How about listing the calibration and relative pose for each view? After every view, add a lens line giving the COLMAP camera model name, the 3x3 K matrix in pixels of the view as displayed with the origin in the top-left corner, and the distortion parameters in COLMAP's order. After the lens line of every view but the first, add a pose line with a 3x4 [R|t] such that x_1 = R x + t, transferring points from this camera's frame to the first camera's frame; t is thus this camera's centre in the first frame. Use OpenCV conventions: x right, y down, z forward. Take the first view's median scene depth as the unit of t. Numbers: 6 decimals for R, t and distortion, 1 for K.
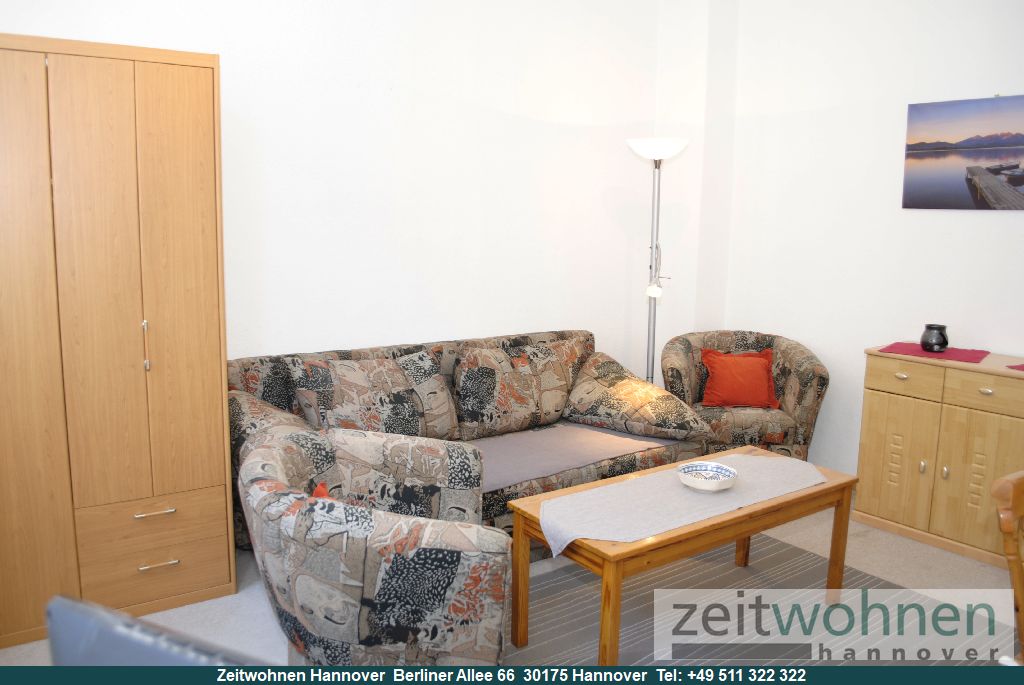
lens RADIAL K [[815.9, 0, 510.2], [0, 815.9, 342.5], [0, 0, 1]] dist [-0.054287, -0.002582]
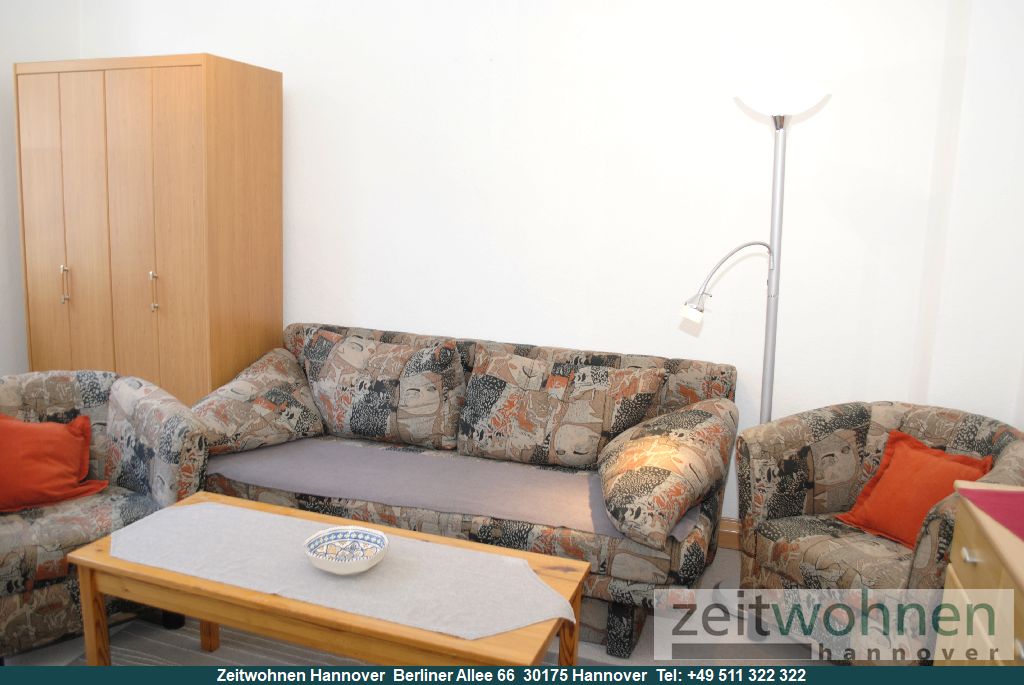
lens RADIAL K [[815.9, 0, 511.0], [0, 815.9, 340.4], [0, 0, 1]] dist [-0.054287, -0.002582]
pose [[0.575253, 0.139680, -0.805961, 0.658539], [-0.152647, 0.986335, 0.061988, -0.062188], [0.803606, 0.087369, 0.588714, 0.515735]]
